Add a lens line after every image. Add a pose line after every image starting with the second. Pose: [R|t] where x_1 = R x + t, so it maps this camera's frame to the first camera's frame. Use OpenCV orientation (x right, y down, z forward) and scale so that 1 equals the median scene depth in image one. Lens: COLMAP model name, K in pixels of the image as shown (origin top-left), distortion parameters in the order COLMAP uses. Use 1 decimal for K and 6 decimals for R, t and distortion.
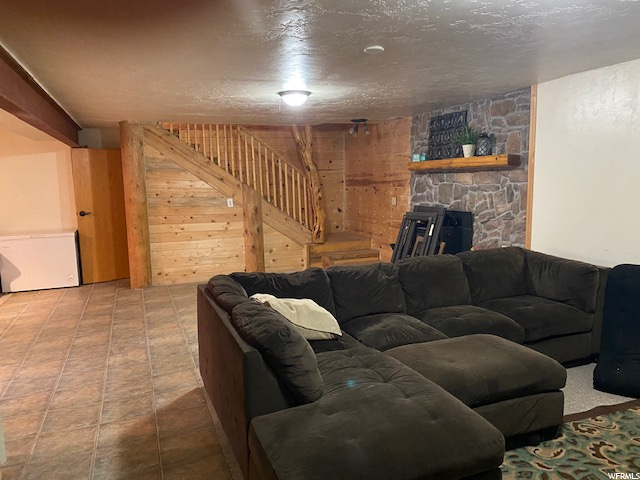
lens RADIAL K [[503.1, 0, 319.6], [0, 503.1, 240.2], [0, 0, 1]] dist [0.077256, -0.084086]
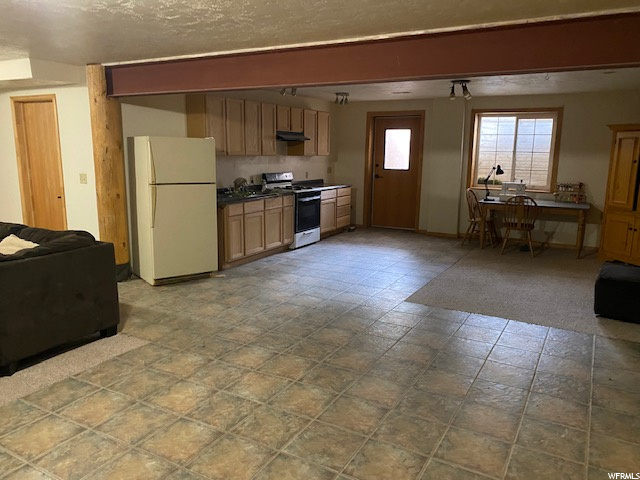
lens RADIAL K [[503.1, 0, 319.6], [0, 503.1, 240.4], [0, 0, 1]] dist [0.077256, -0.084086]
pose [[-0.772458, 0.137808, -0.619934, 0.079300], [-0.069945, 0.951772, 0.298728, -0.246727], [0.631202, 0.274116, -0.725565, 1.890760]]
